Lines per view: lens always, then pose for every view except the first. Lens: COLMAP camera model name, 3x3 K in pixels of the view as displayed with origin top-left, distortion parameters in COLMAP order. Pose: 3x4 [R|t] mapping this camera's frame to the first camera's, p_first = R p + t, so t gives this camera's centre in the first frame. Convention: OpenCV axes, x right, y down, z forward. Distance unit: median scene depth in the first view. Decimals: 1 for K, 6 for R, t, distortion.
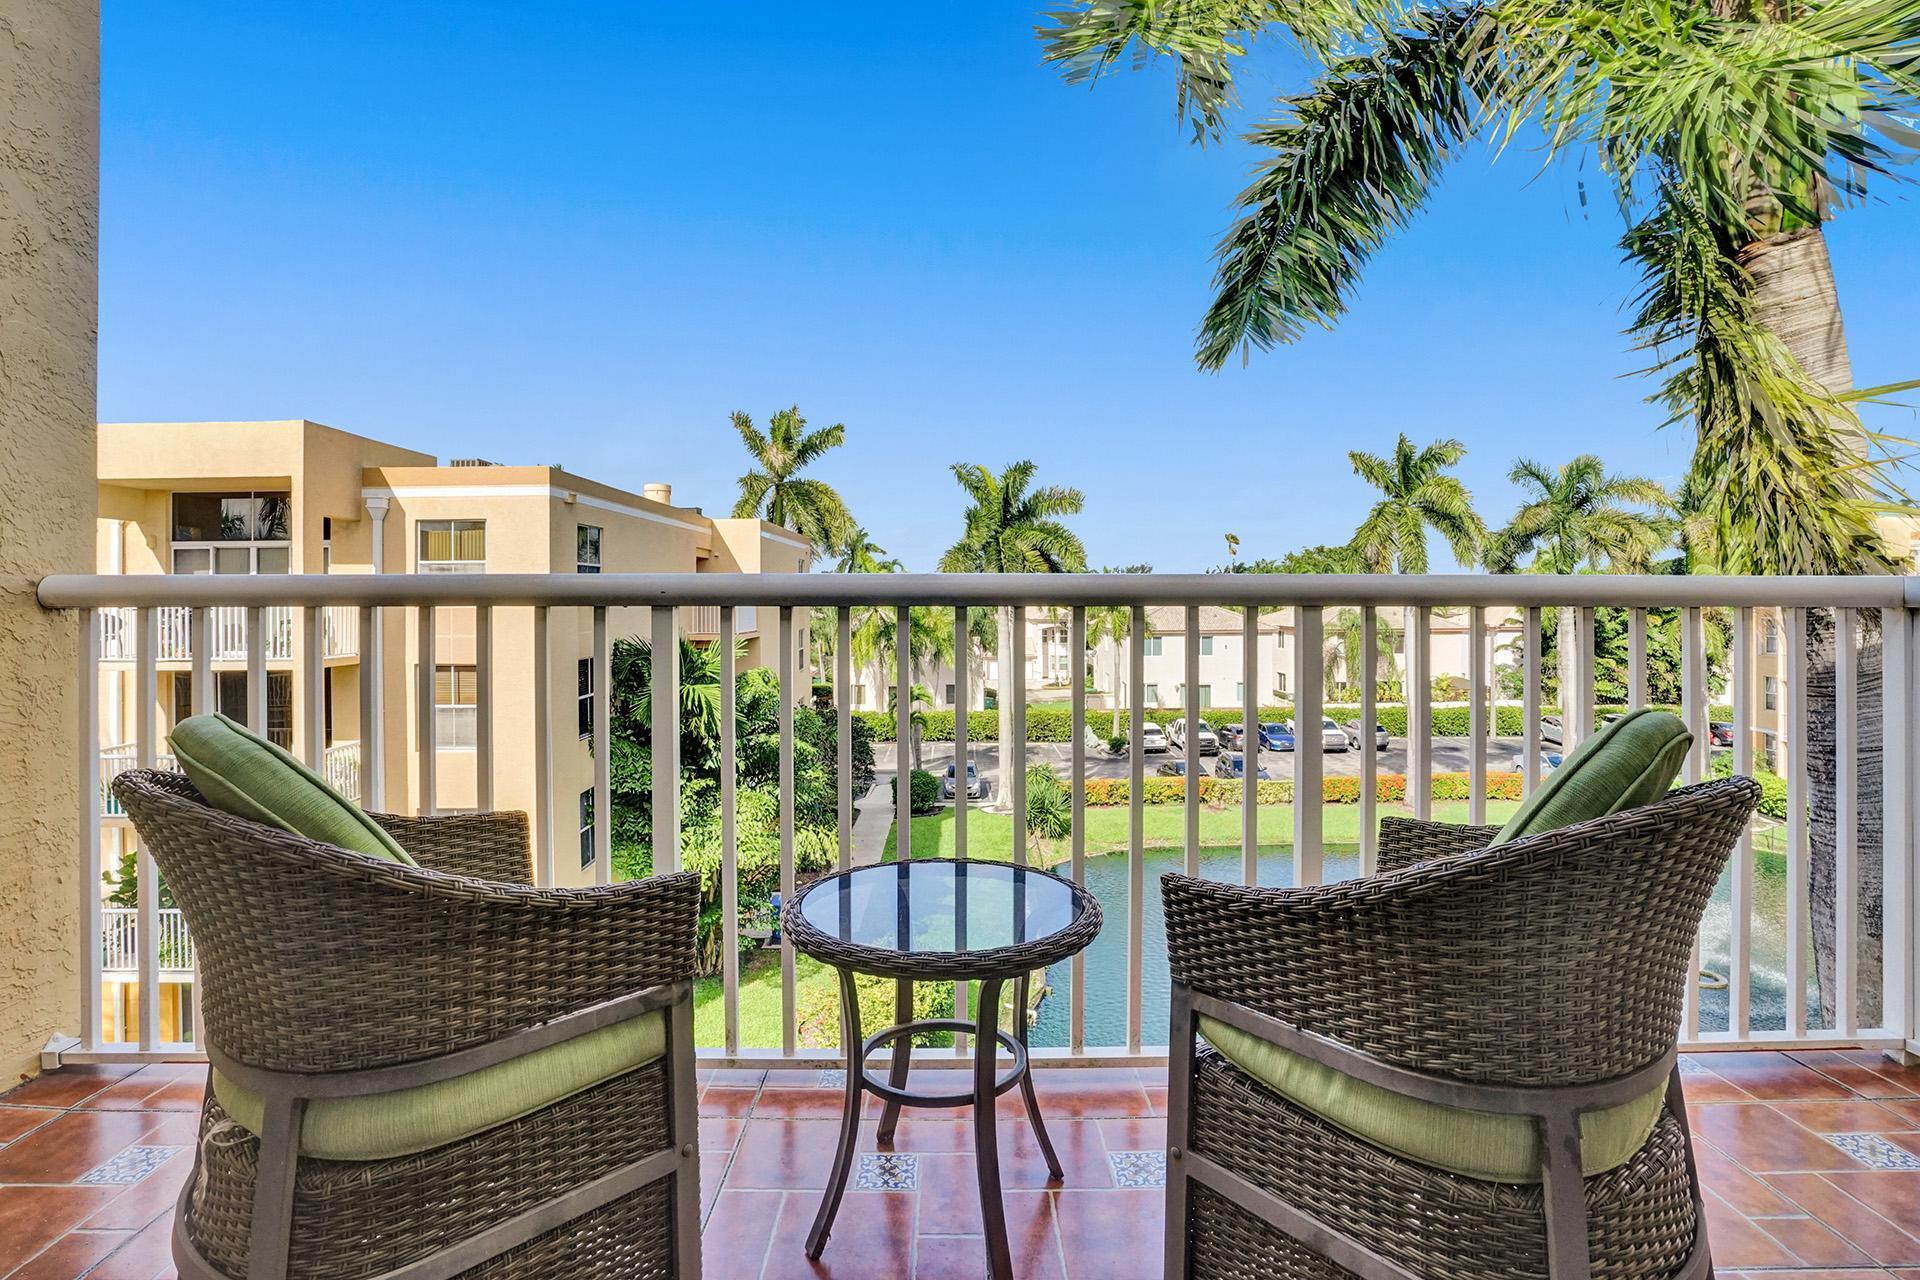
lens RADIAL K [[918.1, 0, 973.0], [0, 918.1, 582.5], [0, 0, 1]] dist [-0.066840, 0.025487]
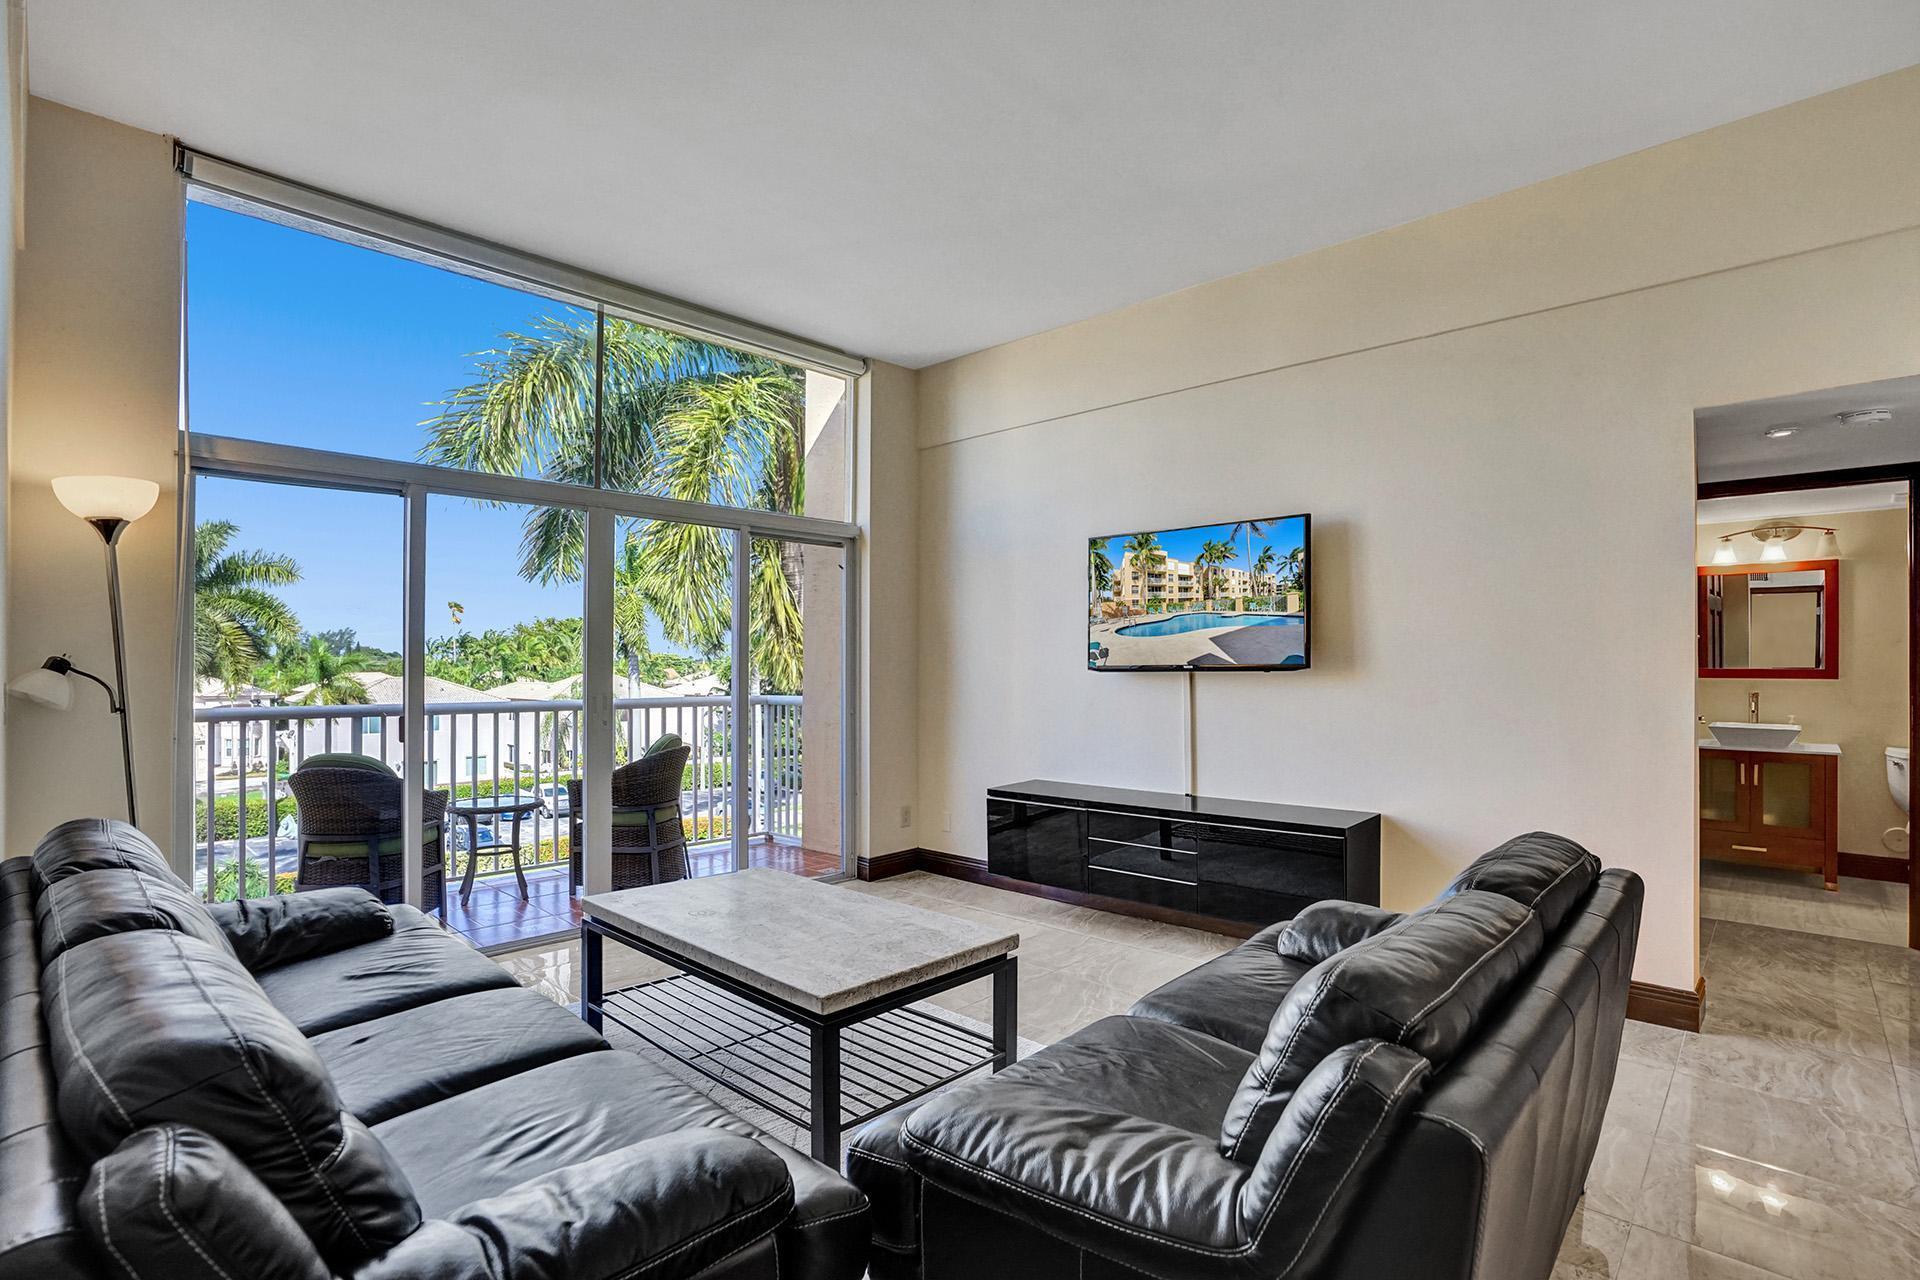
lens RADIAL K [[914.6, 0, 962.4], [0, 914.6, 631.7], [0, 0, 1]] dist [-0.074060, 0.028642]
pose [[0.700312, 0.026215, 0.713356, -0.044428], [-0.010008, 0.999588, -0.026909, -0.008005], [-0.713767, 0.011706, 0.700285, -0.100612]]
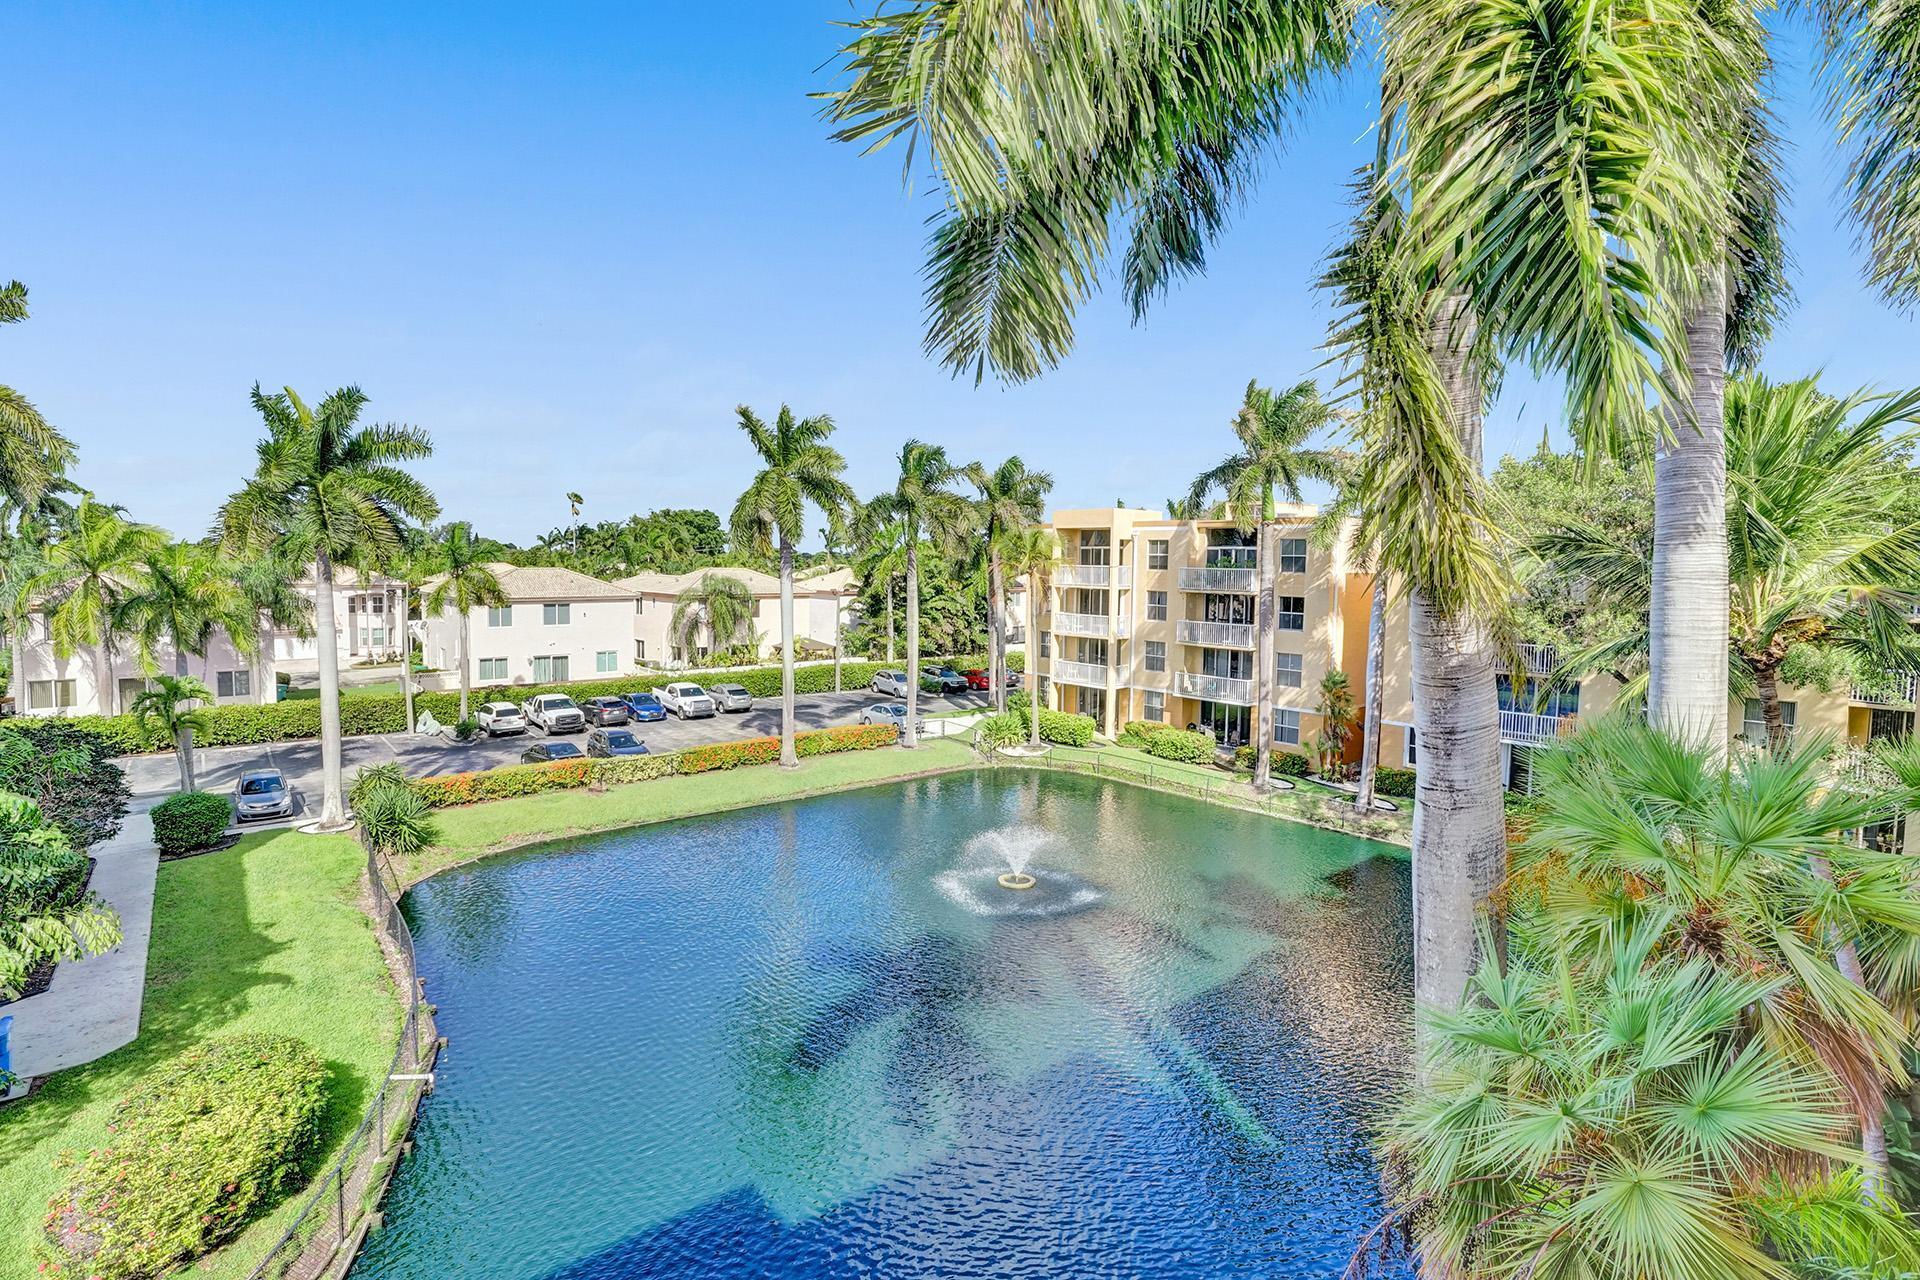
lens RADIAL K [[928.5, 0, 967.2], [0, 928.5, 614.7], [0, 0, 1]] dist [-0.090987, 0.035897]
pose [[0.767291, -0.023473, 0.640869, -0.034124], [-0.025238, 0.997451, 0.066750, -0.002712], [-0.640802, -0.067391, 0.764743, 0.054914]]
